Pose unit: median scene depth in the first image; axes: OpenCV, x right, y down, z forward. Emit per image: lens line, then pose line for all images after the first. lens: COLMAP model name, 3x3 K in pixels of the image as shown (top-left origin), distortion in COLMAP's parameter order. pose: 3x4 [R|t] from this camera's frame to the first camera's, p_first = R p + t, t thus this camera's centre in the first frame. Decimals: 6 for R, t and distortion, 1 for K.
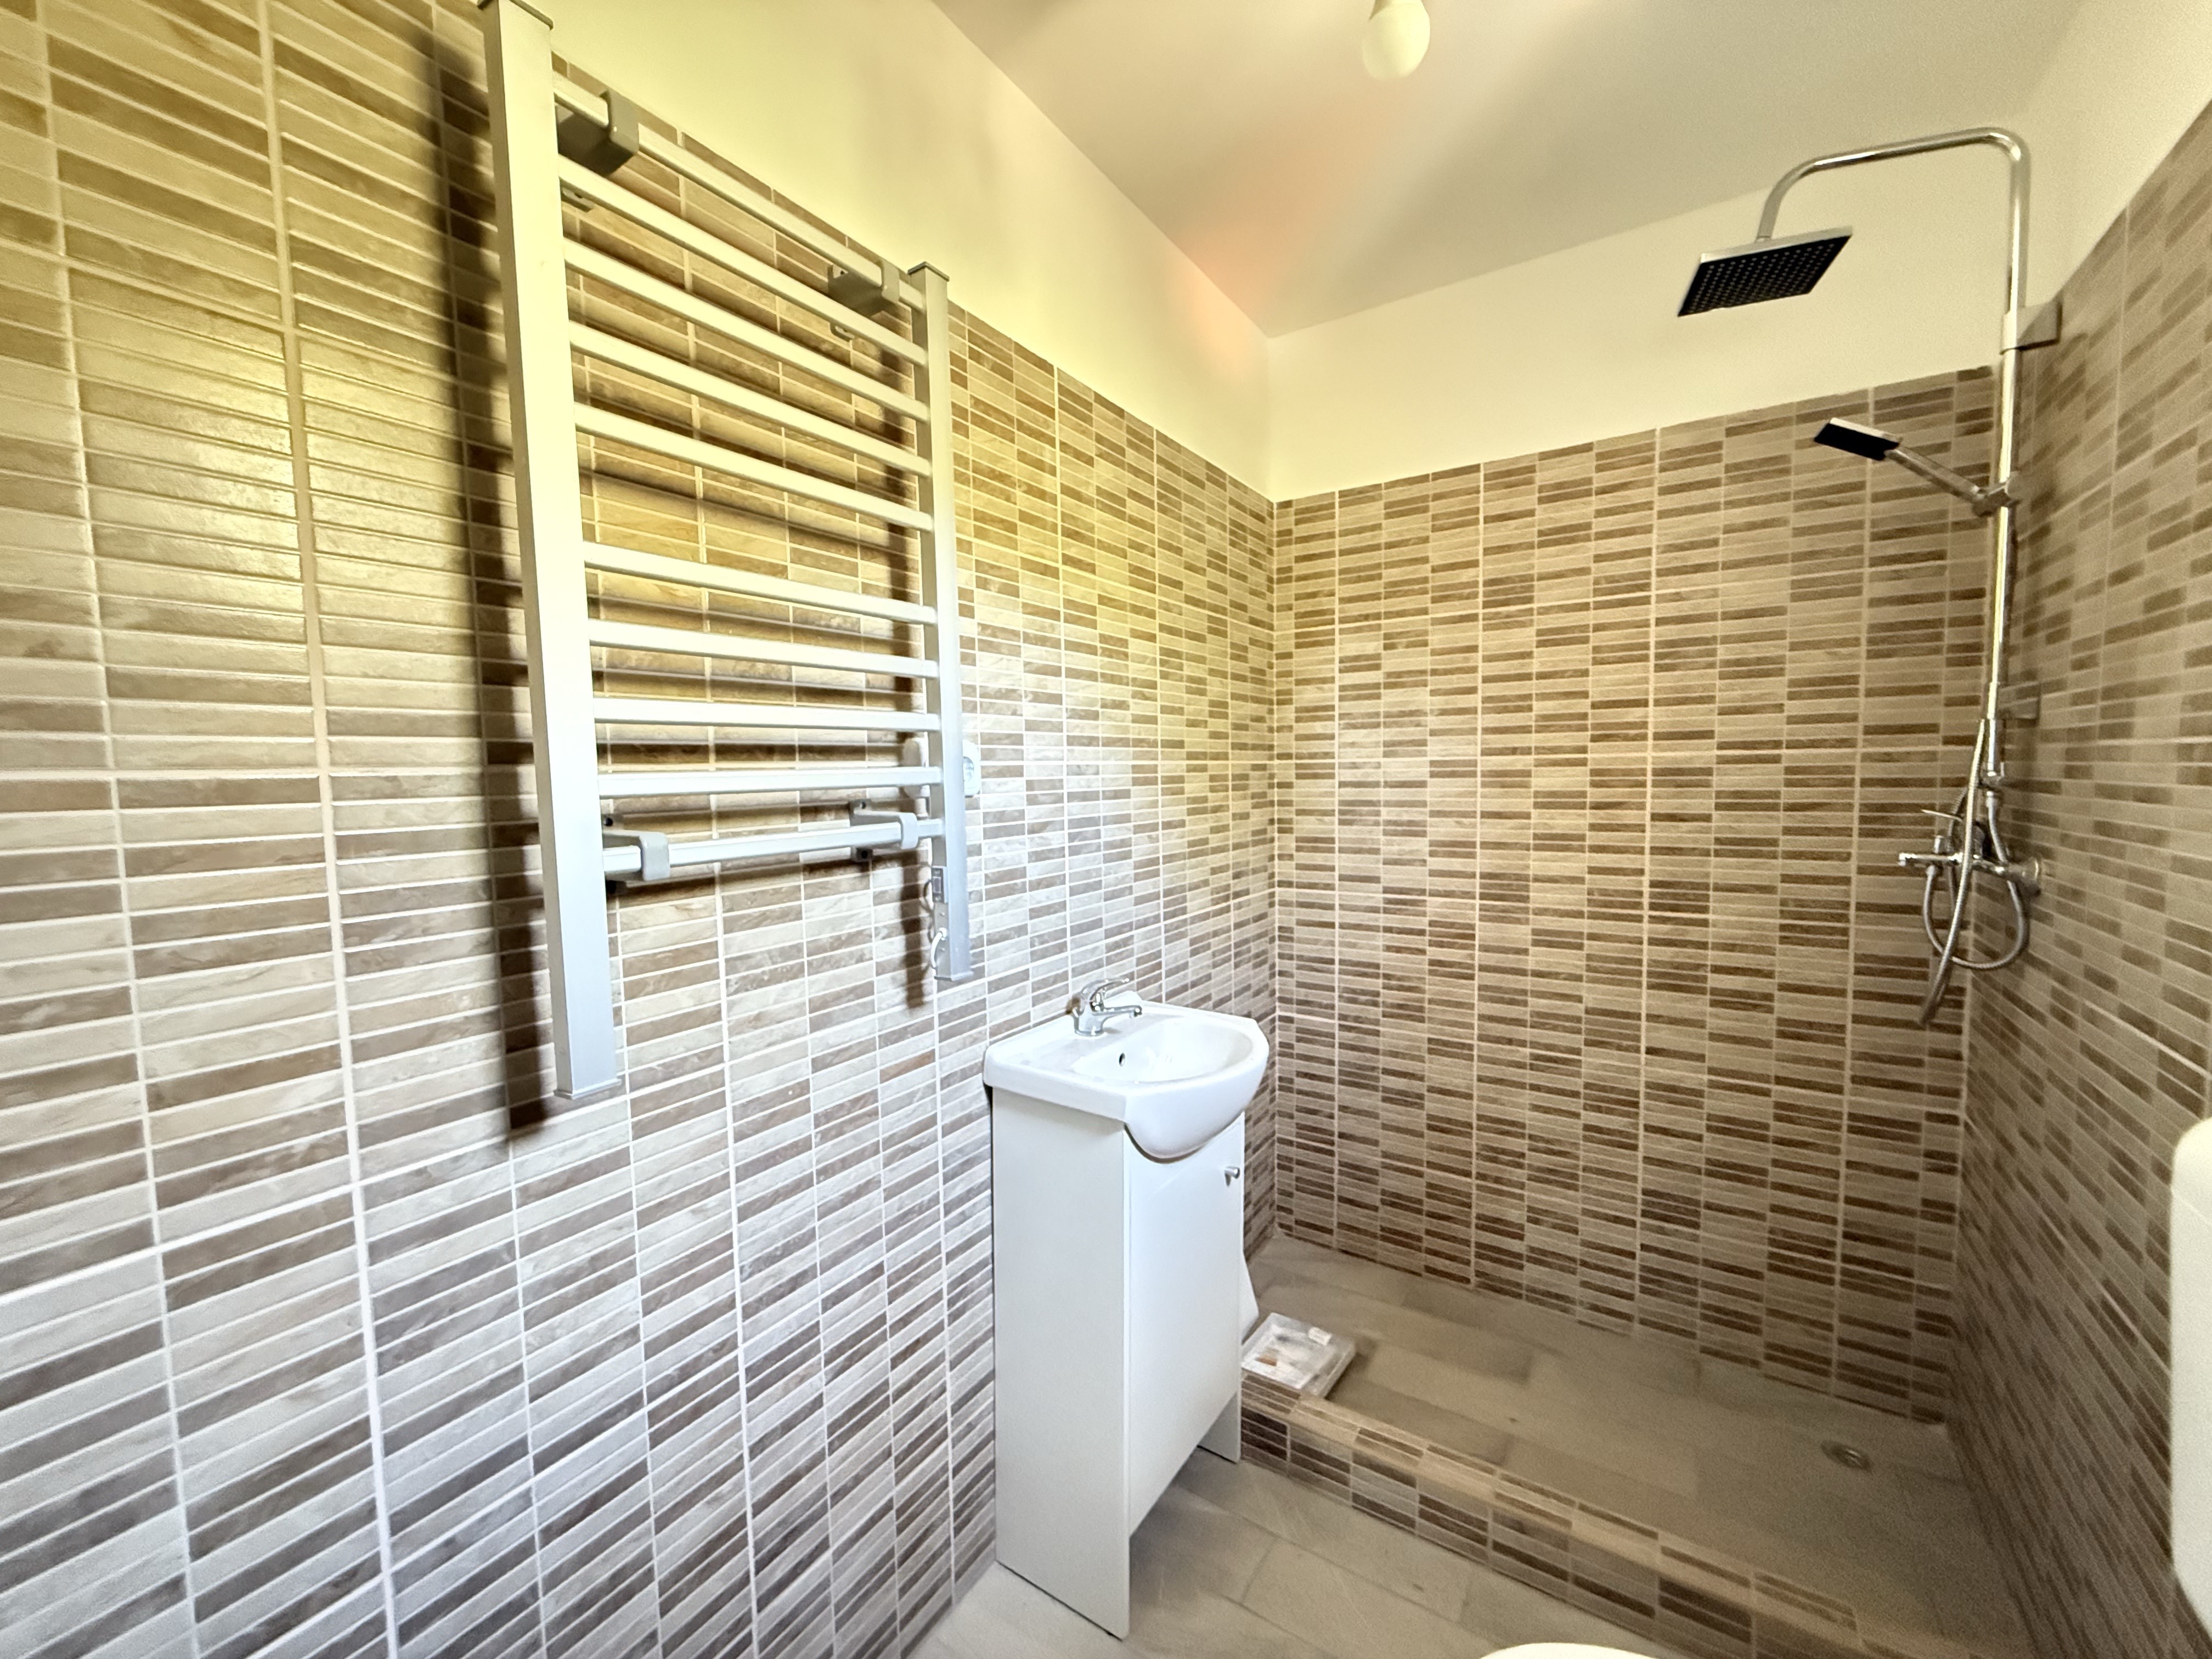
lens RADIAL K [[882.0, 0, 1099.7], [0, 882.0, 827.9], [0, 0, 1]] dist [-0.001591, 0.000589]
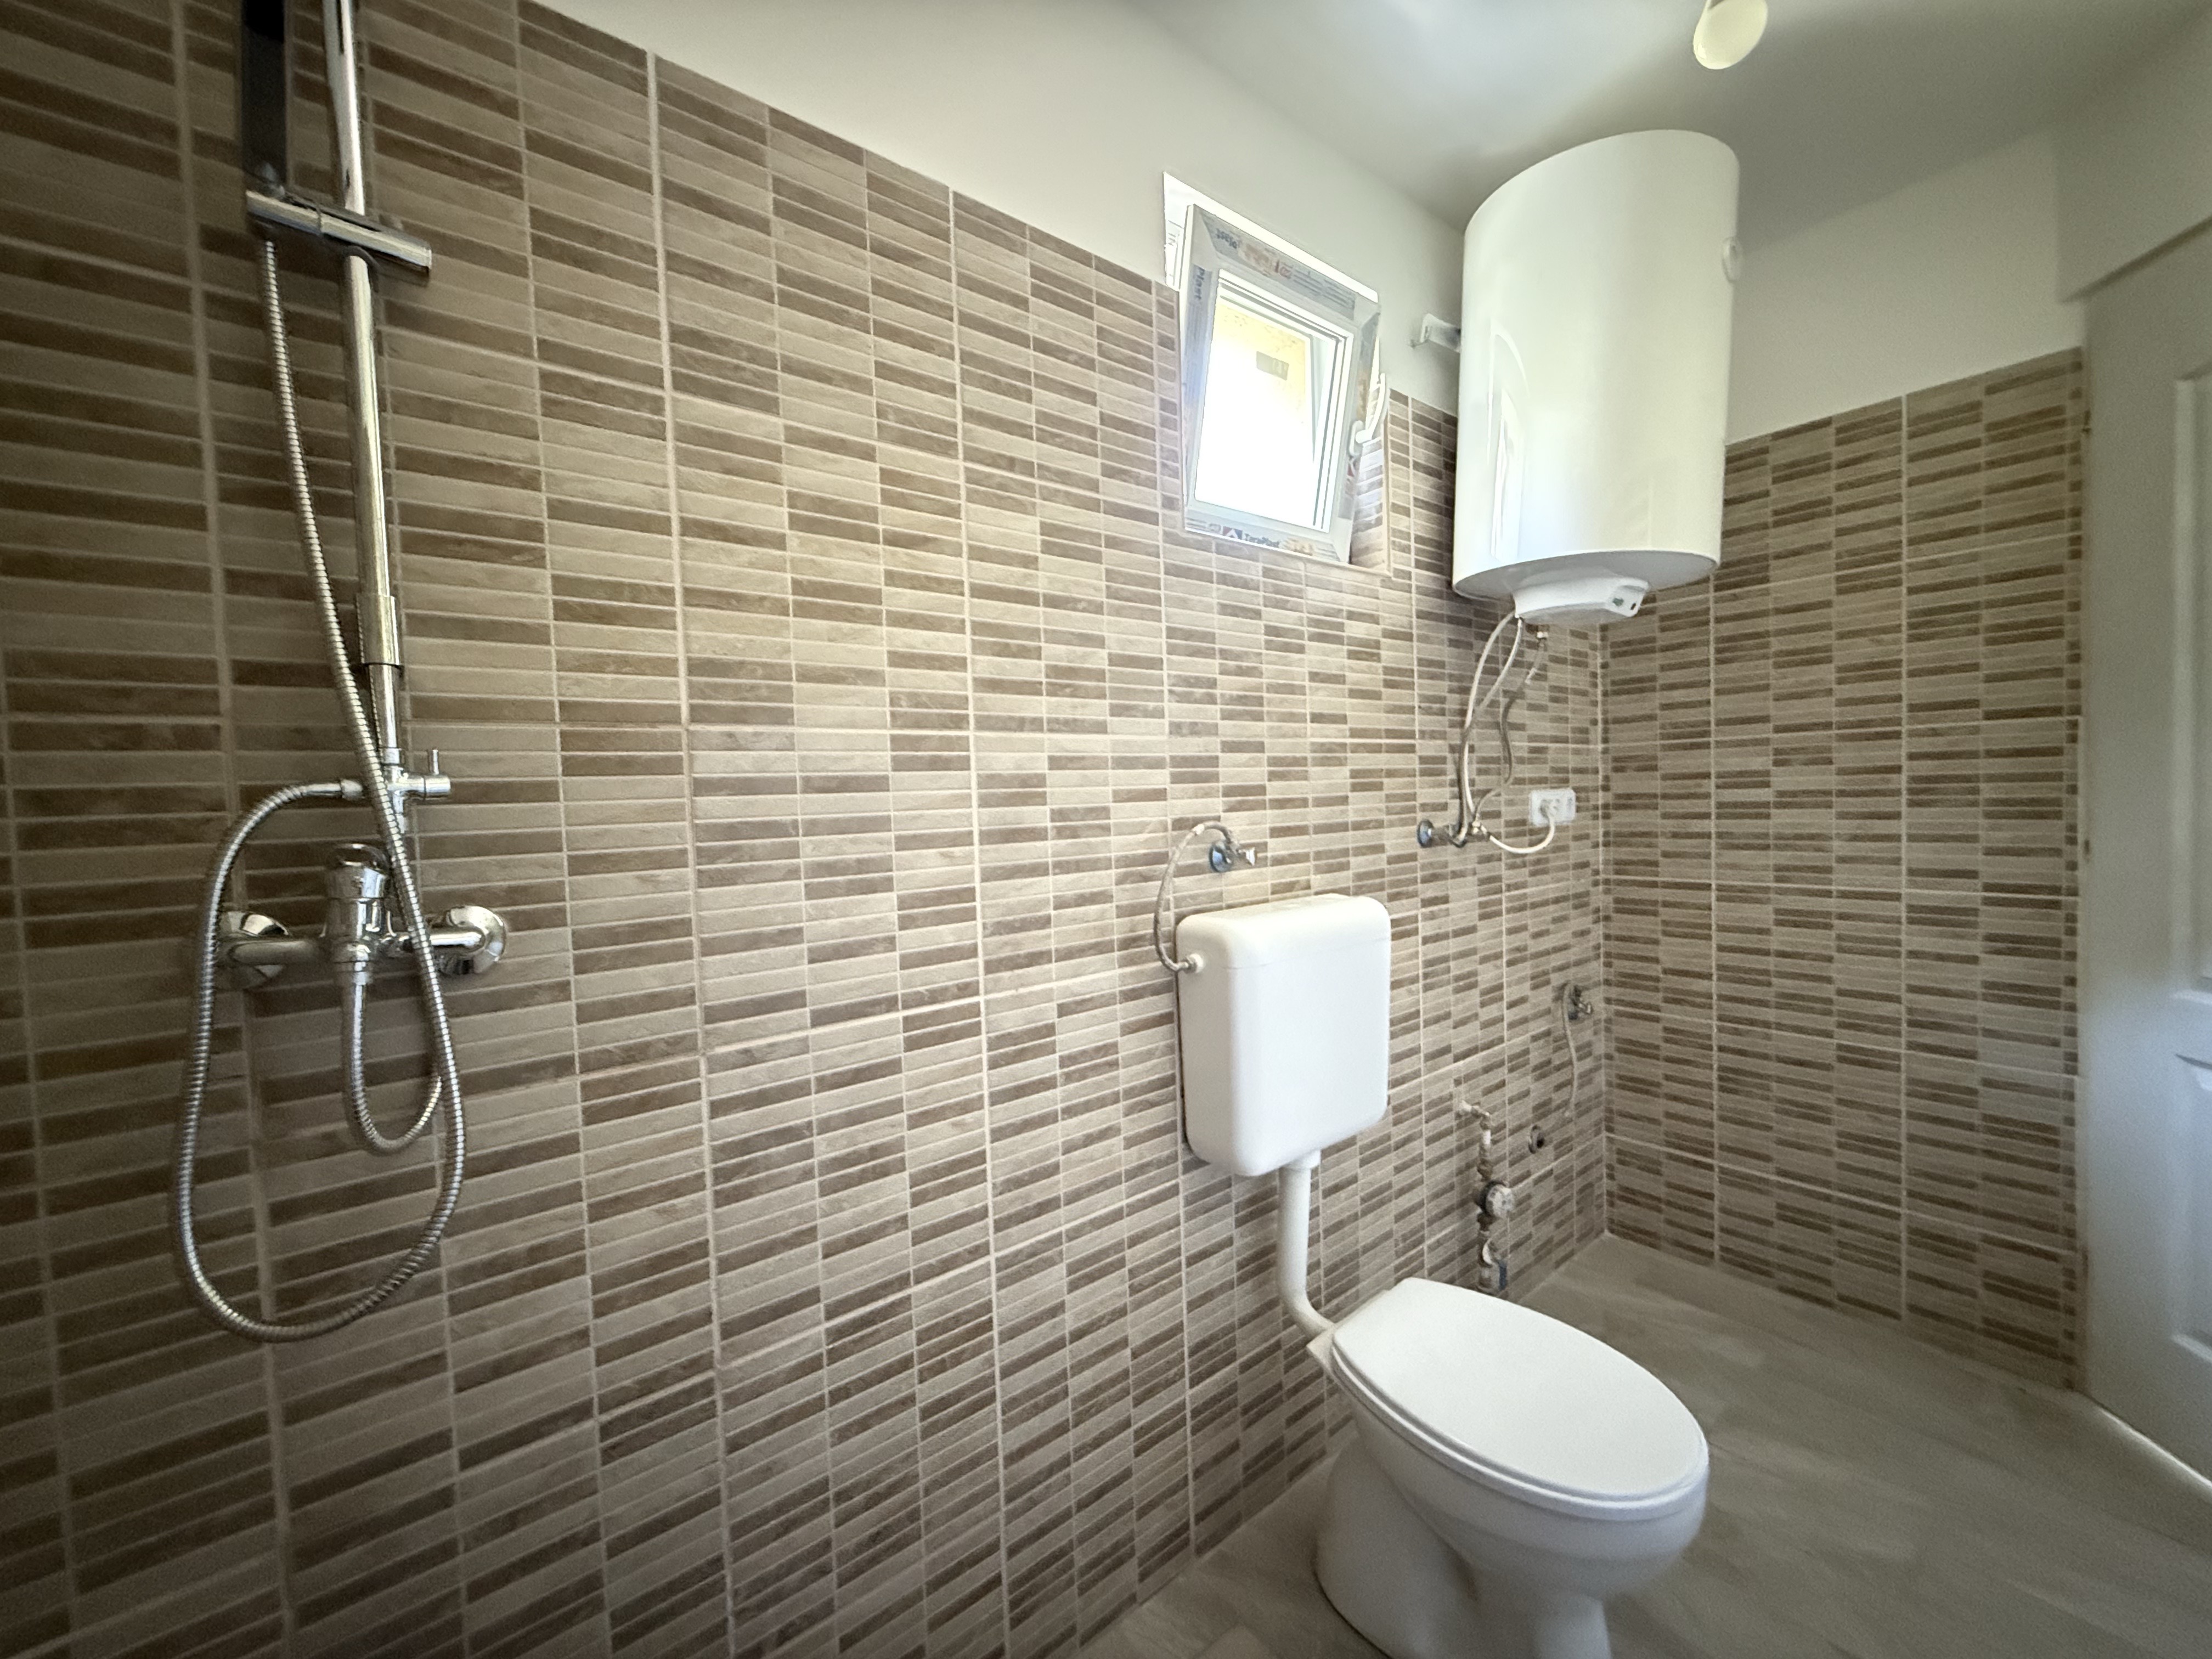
lens RADIAL K [[882.0, 0, 1099.7], [0, 882.0, 822.3], [0, 0, 1]] dist [-0.001591, 0.000589]
pose [[-0.950109, 0.037740, 0.309627, 0.336831], [0.070040, 0.993117, 0.093874, -0.037561], [-0.303953, 0.110877, -0.946213, 1.029789]]
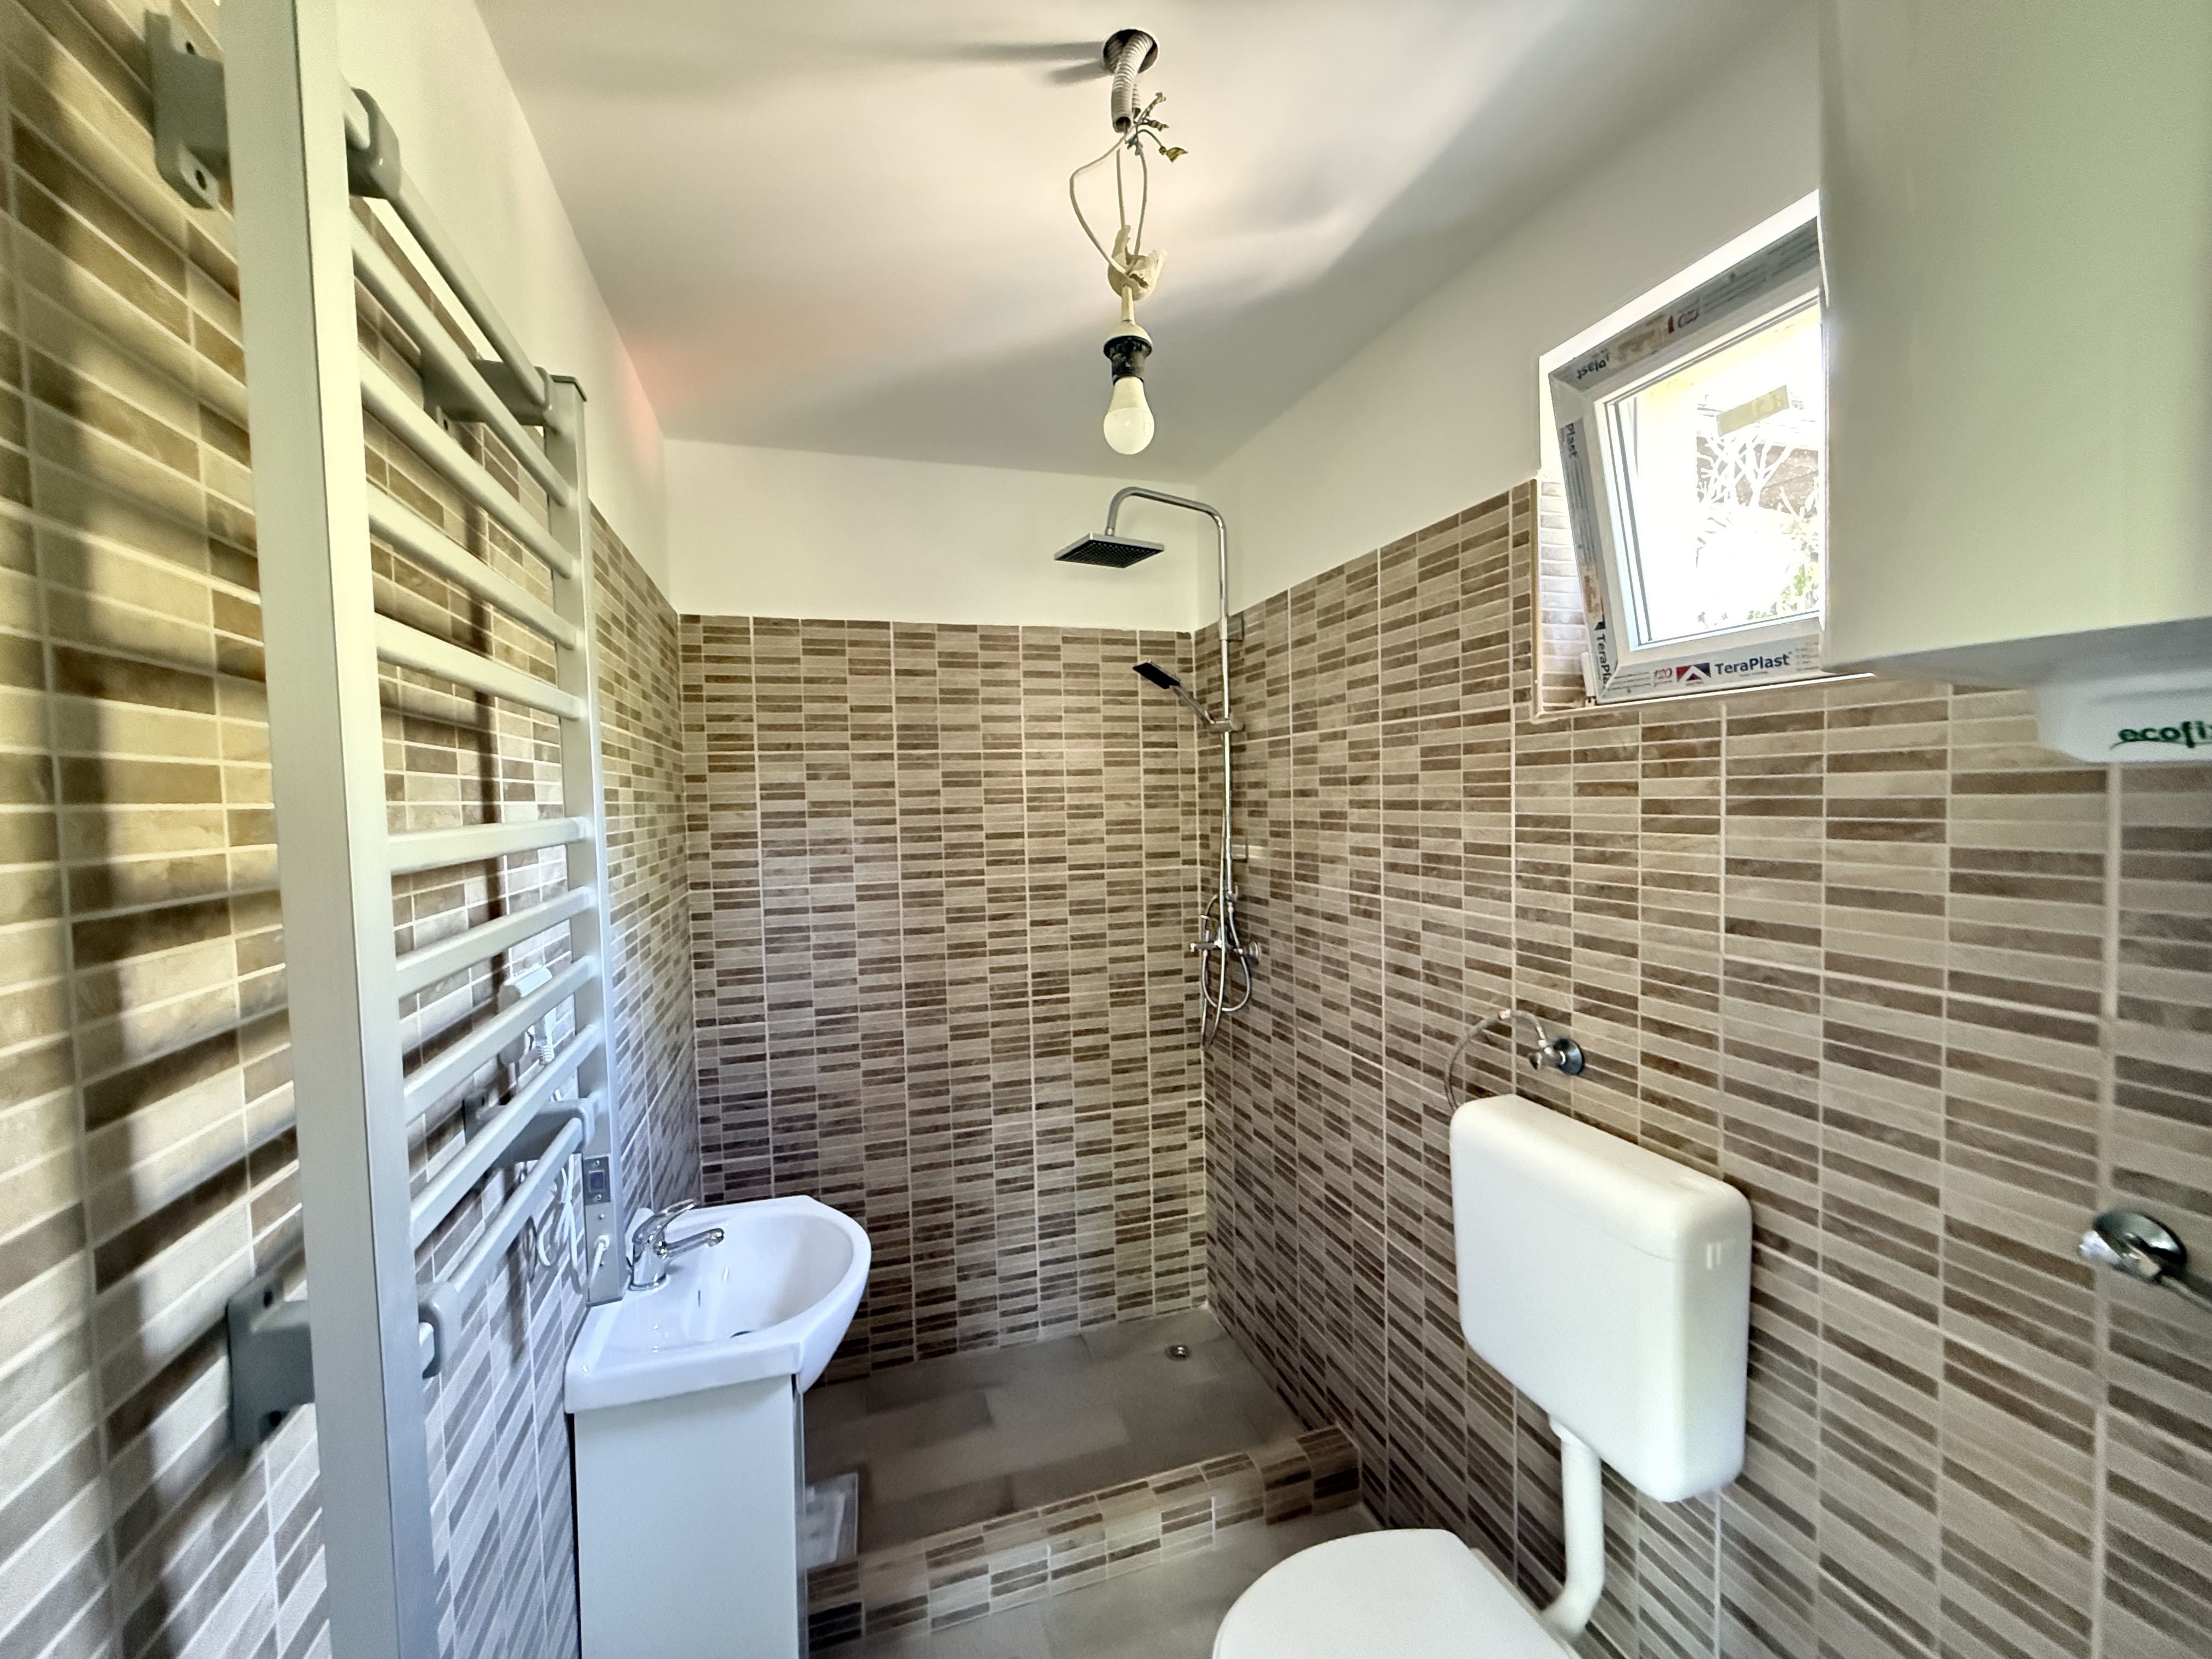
lens RADIAL K [[882.0, 0, 1095.5], [0, 882.0, 827.0], [0, 0, 1]] dist [-0.001591, 0.000589]
pose [[0.631210, -0.024946, 0.775210, -0.312196], [0.064494, 0.997709, -0.020408, -0.123253], [-0.772926, 0.062878, 0.631373, 0.110930]]
